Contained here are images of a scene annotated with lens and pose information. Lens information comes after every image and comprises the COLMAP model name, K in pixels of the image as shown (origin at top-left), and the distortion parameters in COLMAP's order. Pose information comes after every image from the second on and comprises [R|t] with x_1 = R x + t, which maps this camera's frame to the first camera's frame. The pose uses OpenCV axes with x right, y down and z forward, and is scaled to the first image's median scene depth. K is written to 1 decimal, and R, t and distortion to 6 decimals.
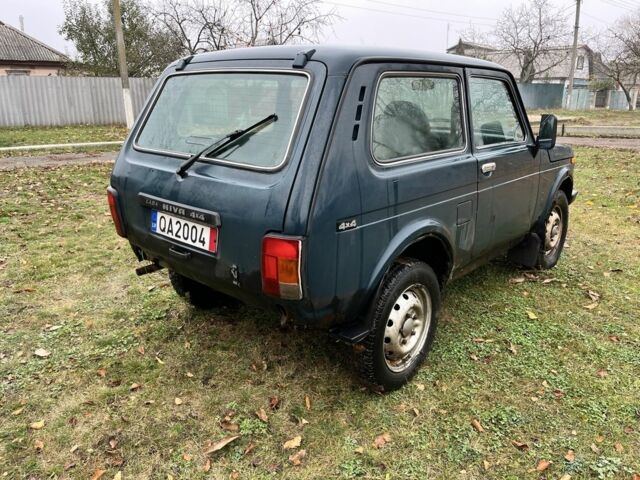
lens RADIAL K [[498.3, 0, 322.4], [0, 498.3, 238.2], [0, 0, 1]] dist [0.063878, -0.093968]
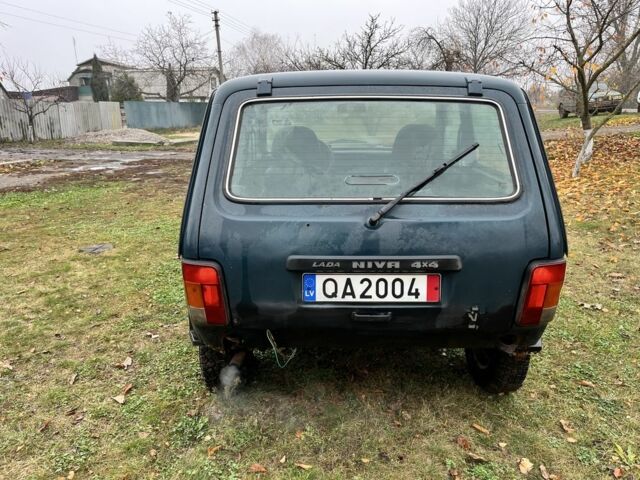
lens RADIAL K [[498.3, 0, 322.4], [0, 498.3, 238.2], [0, 0, 1]] dist [0.063878, -0.093968]
pose [[0.749226, -0.176144, 0.638463, -0.852703], [0.196170, 0.979750, 0.040098, -0.146068], [-0.632597, 0.095204, 0.768608, 0.406009]]
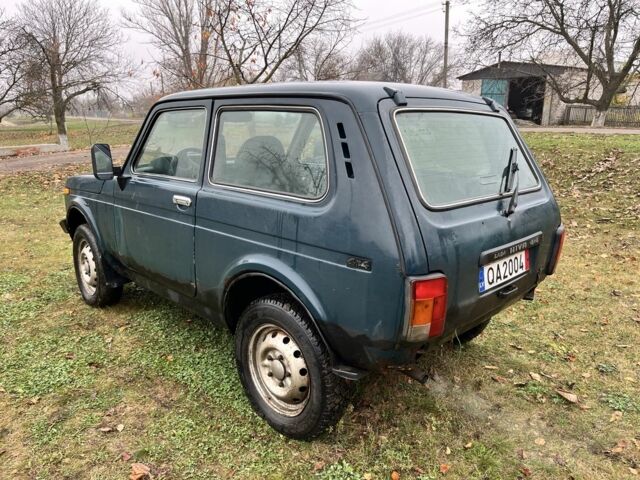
lens RADIAL K [[498.3, 0, 322.4], [0, 498.3, 238.2], [0, 0, 1]] dist [0.063878, -0.093968]
pose [[0.036596, -0.234346, 0.971464, -1.246166], [0.263393, 0.940003, 0.216835, -0.385694], [-0.963994, 0.247942, 0.096126, 1.237018]]
